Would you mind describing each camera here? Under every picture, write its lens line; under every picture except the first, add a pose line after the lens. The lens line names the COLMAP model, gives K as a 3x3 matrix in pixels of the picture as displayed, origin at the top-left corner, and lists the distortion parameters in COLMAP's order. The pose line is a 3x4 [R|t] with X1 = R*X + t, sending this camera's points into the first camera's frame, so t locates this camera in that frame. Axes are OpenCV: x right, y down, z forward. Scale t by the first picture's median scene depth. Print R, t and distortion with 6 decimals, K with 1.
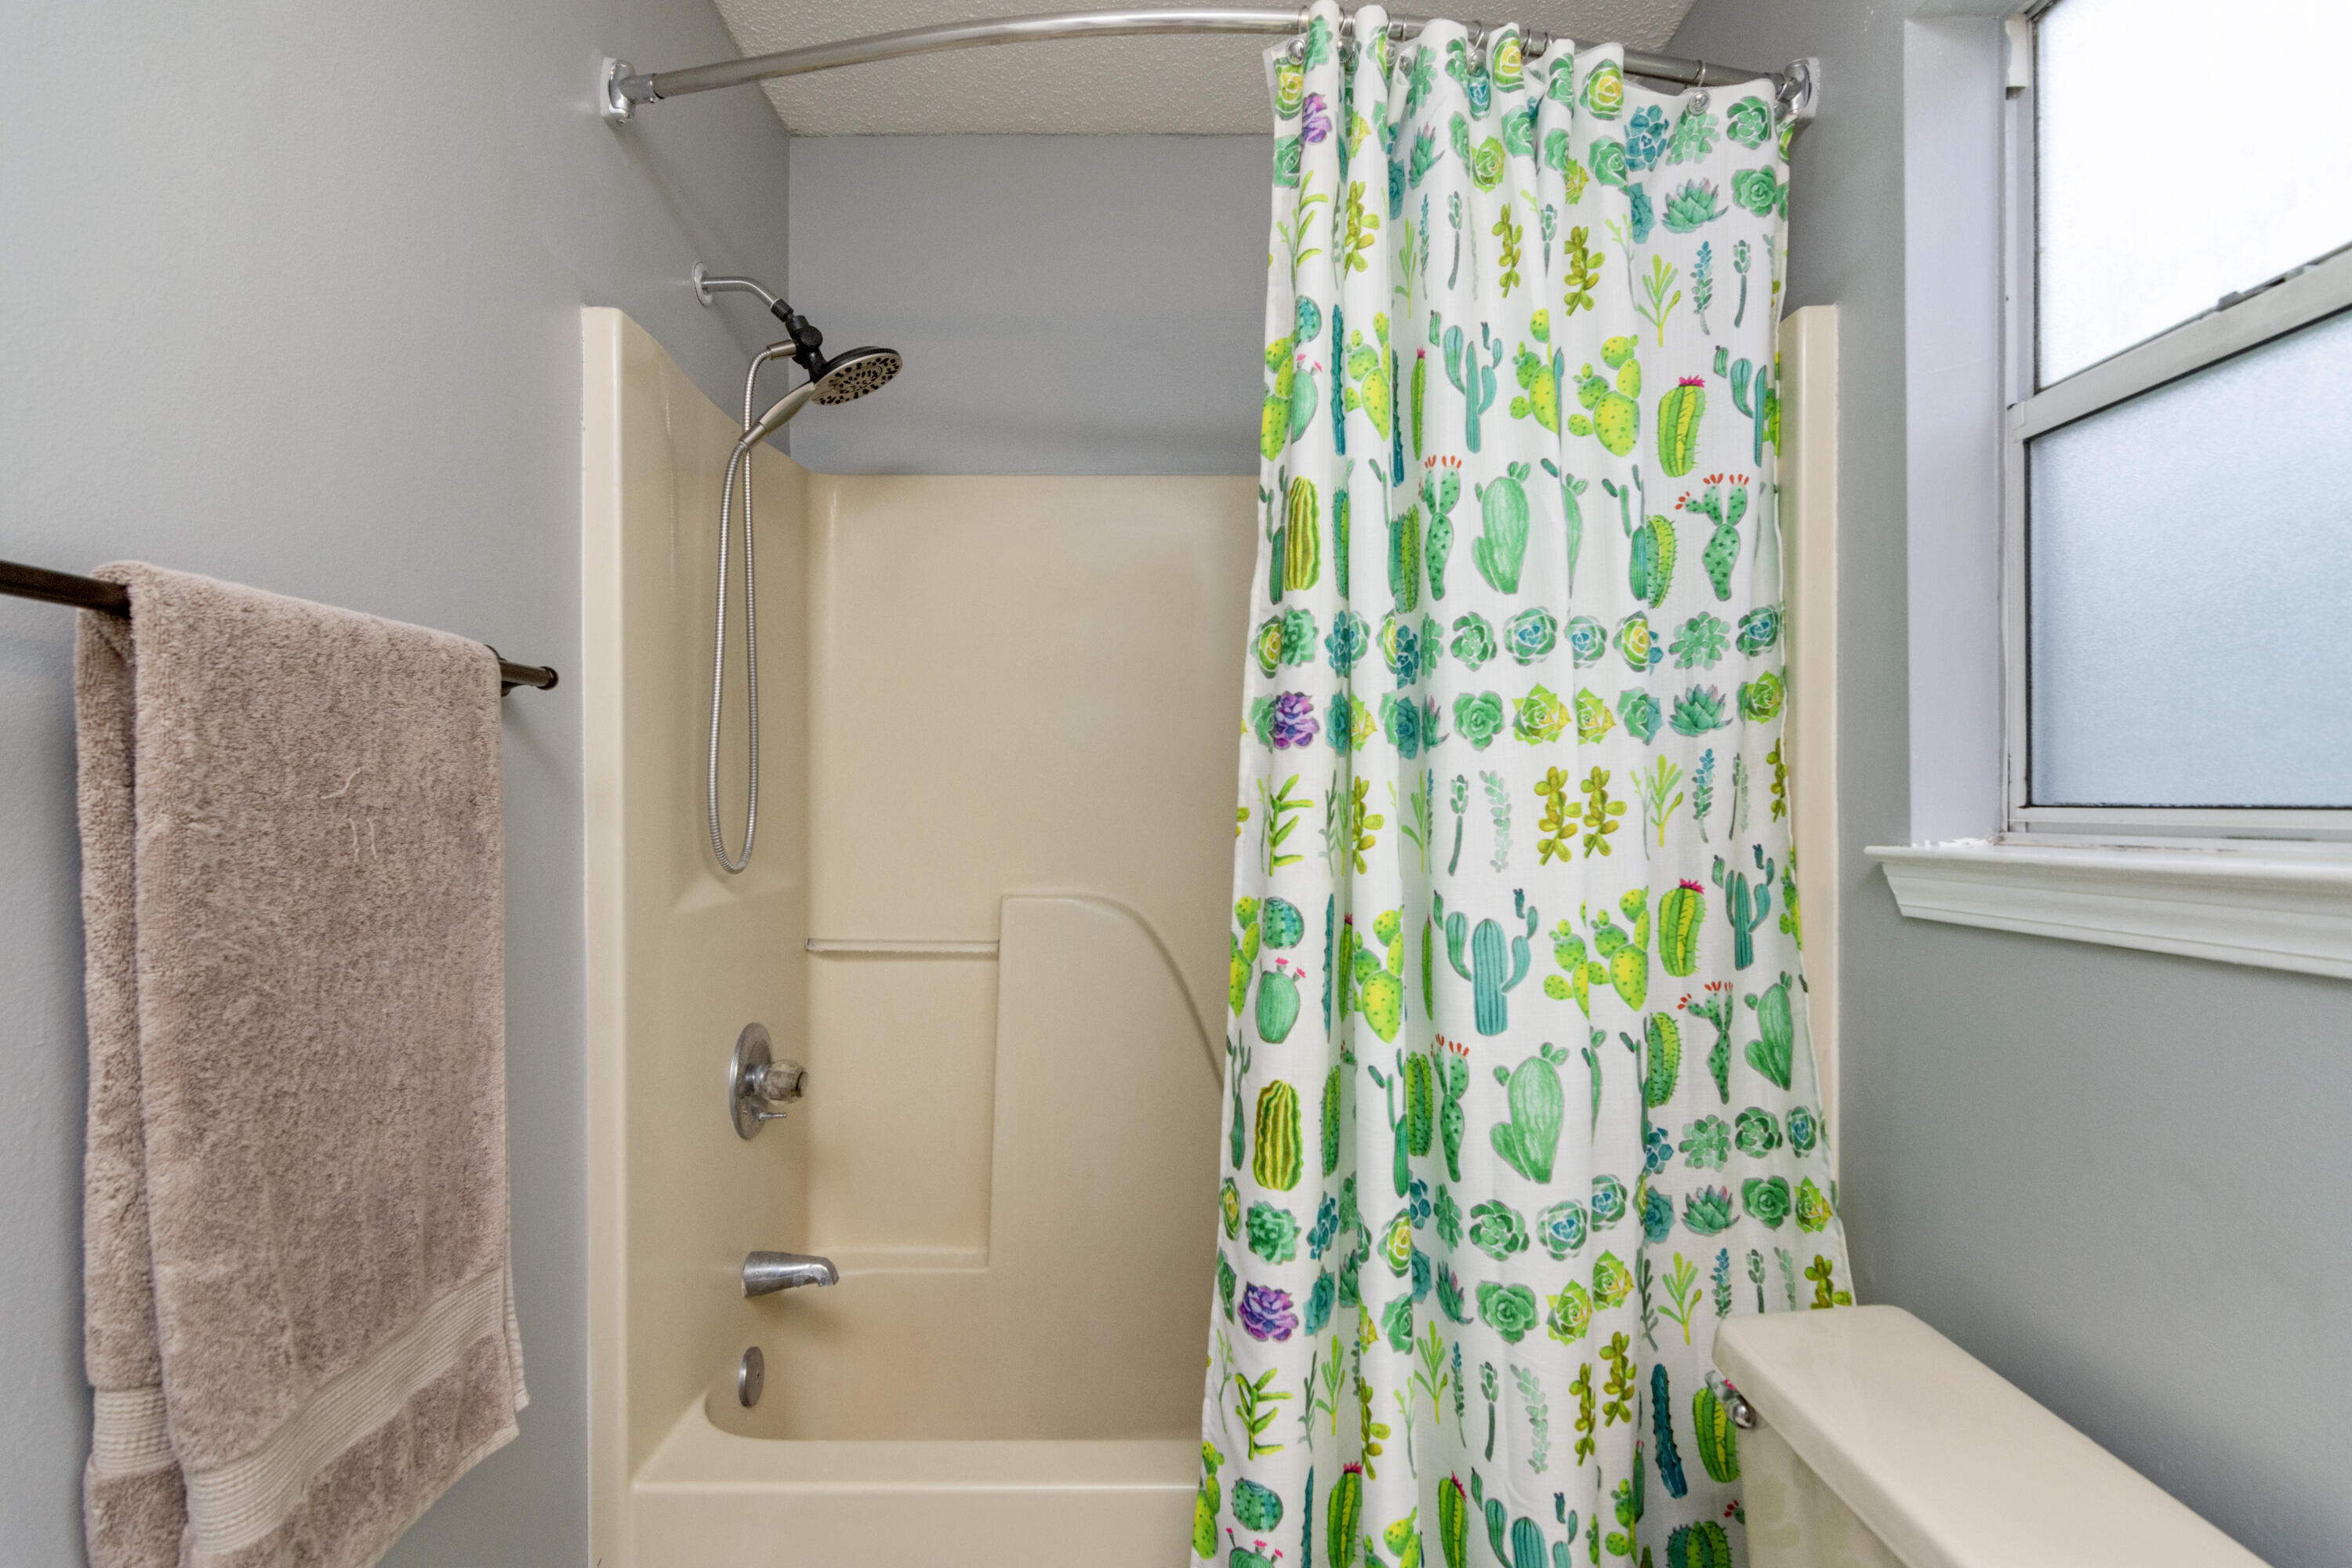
lens RADIAL K [[1137.6, 0, 1192.4], [0, 1137.6, 796.3], [0, 0, 1]] dist [-0.002176, 0.001995]
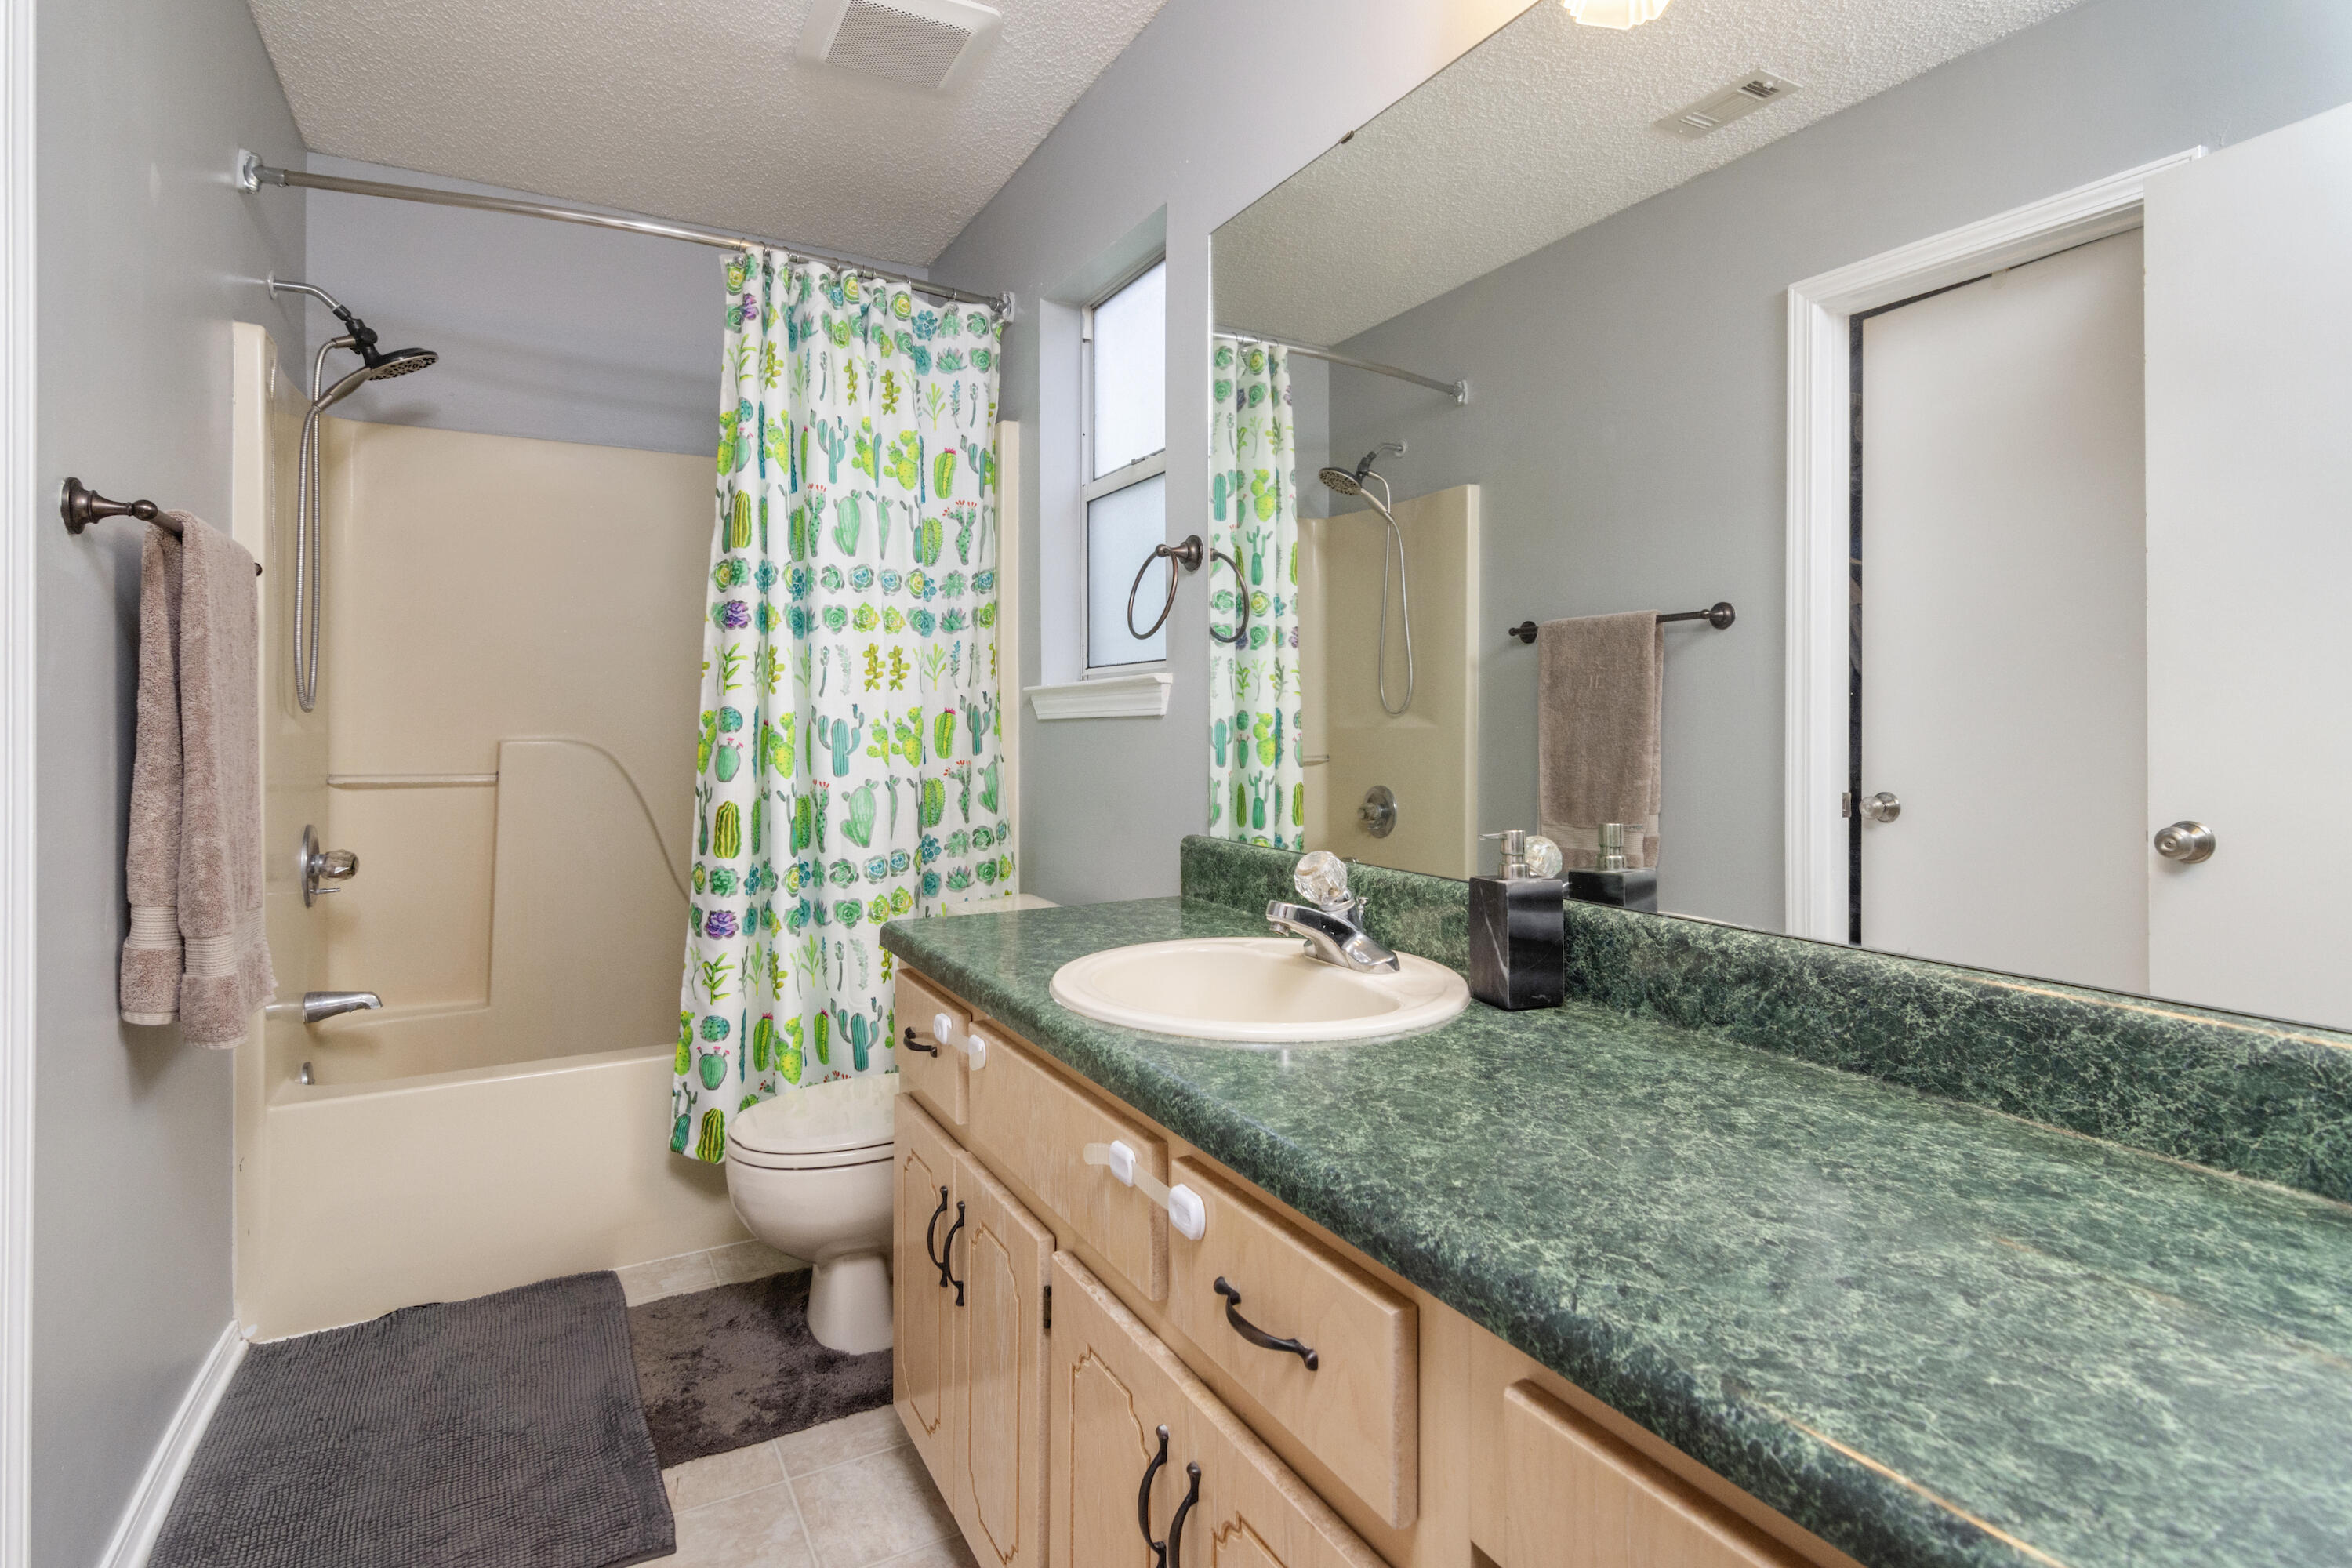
lens RADIAL K [[1127.3, 0, 1143.7], [0, 1127.3, 710.3], [0, 0, 1]] dist [-0.001183, 0.000540]
pose [[0.890072, 0.003797, 0.455804, -0.159222], [0.000522, 0.999956, -0.009349, 0.107435], [-0.455820, 0.008559, 0.890031, -0.962384]]
